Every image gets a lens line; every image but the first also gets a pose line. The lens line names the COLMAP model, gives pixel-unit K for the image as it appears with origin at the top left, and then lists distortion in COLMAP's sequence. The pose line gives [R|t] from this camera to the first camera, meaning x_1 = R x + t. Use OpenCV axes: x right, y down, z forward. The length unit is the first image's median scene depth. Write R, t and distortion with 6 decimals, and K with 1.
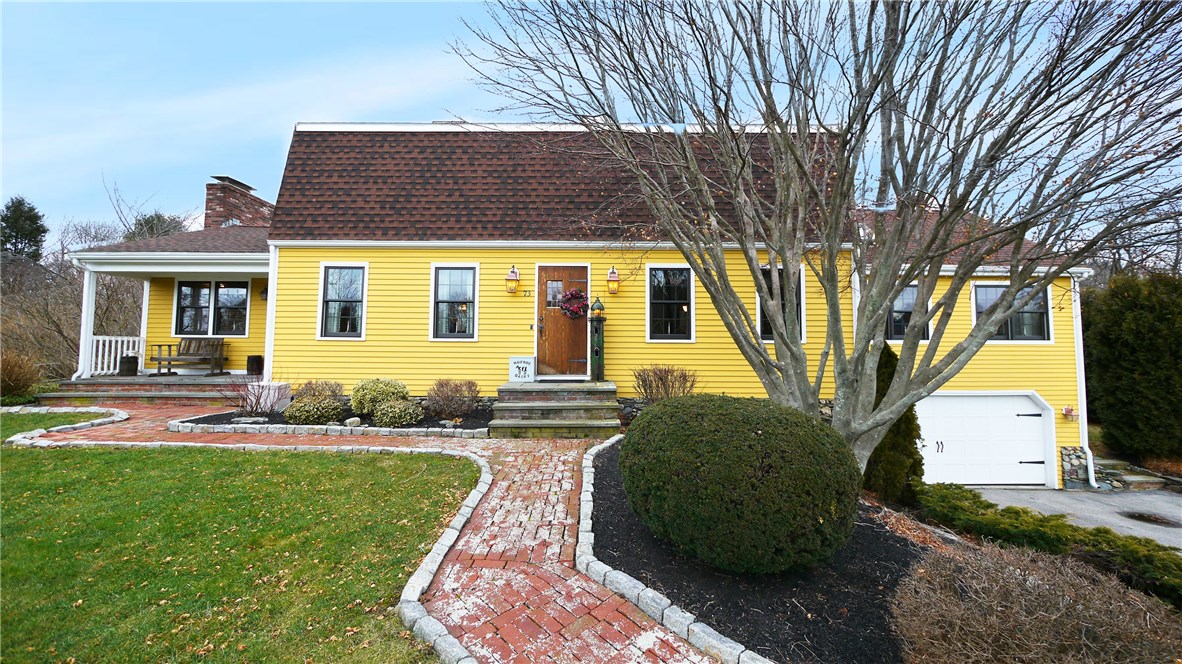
lens RADIAL K [[450.2, 0, 591.5], [0, 450.2, 329.2], [0, 0, 1]] dist [-0.008313, 0.000228]
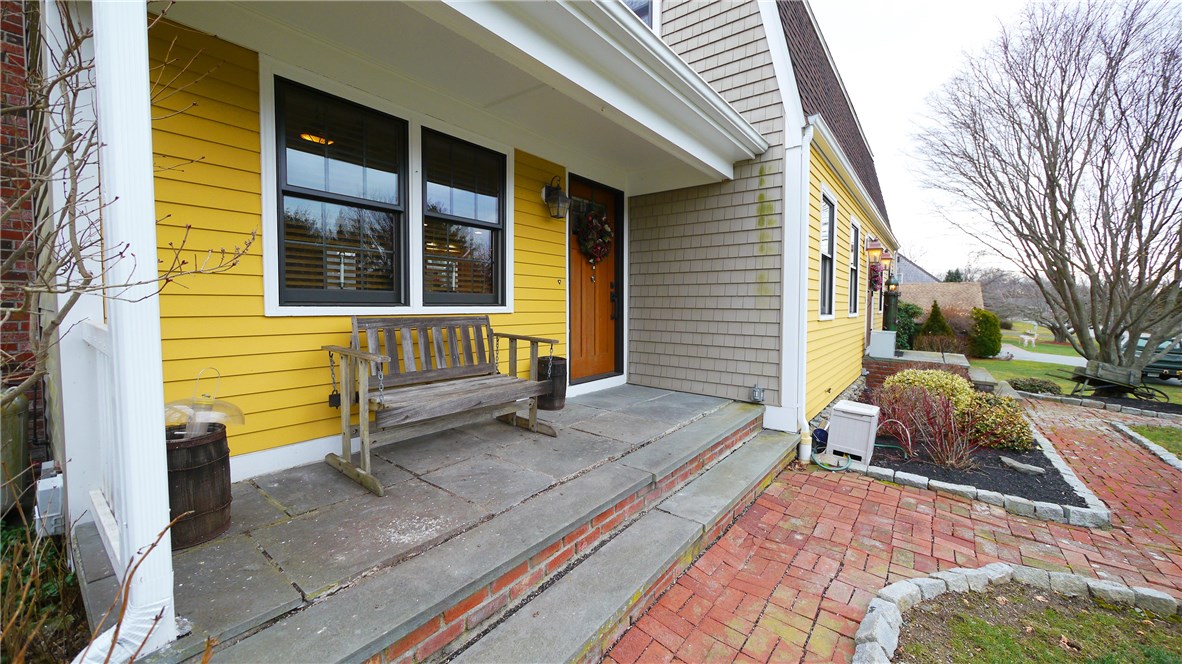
lens RADIAL K [[450.2, 0, 591.6], [0, 450.2, 329.1], [0, 0, 1]] dist [-0.008313, 0.000228]
pose [[0.606965, -0.046586, 0.793362, -1.229163], [-0.043316, 0.994857, 0.091557, -0.004805], [-0.793548, -0.089938, 0.601825, 0.870927]]
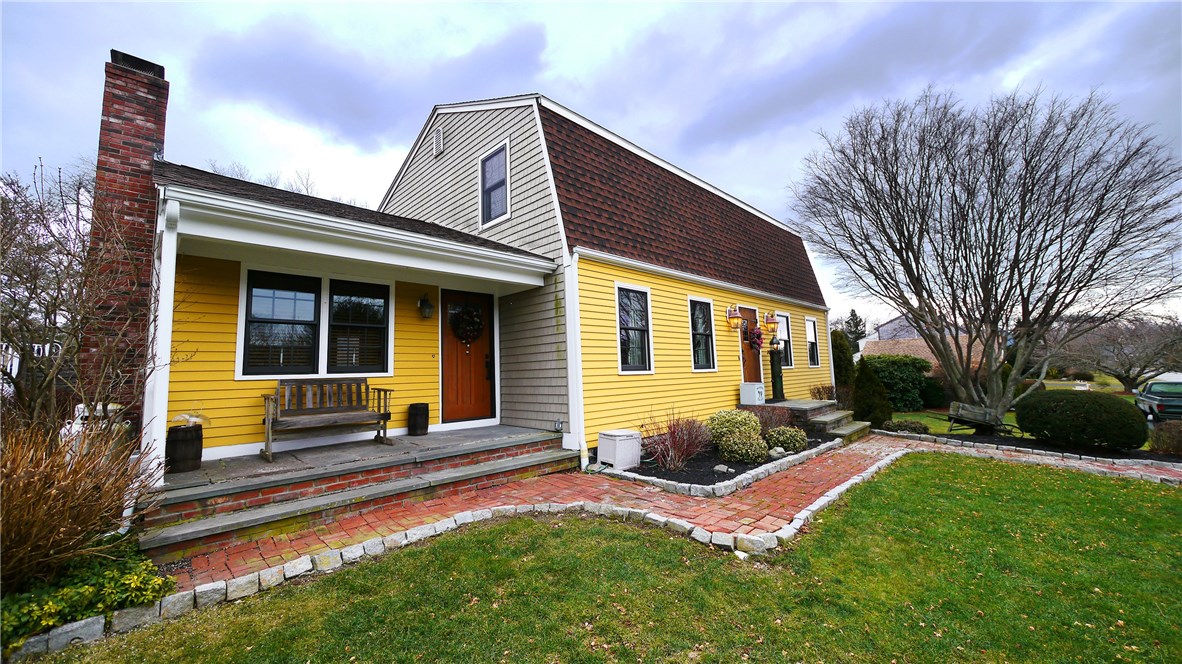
lens RADIAL K [[450.2, 0, 589.4], [0, 450.2, 327.4], [0, 0, 1]] dist [-0.008313, 0.000228]
pose [[0.698803, 0.043803, 0.713972, -1.228543], [0.000688, 0.998082, -0.061907, -0.011358], [-0.715314, 0.043752, 0.697432, 0.449161]]
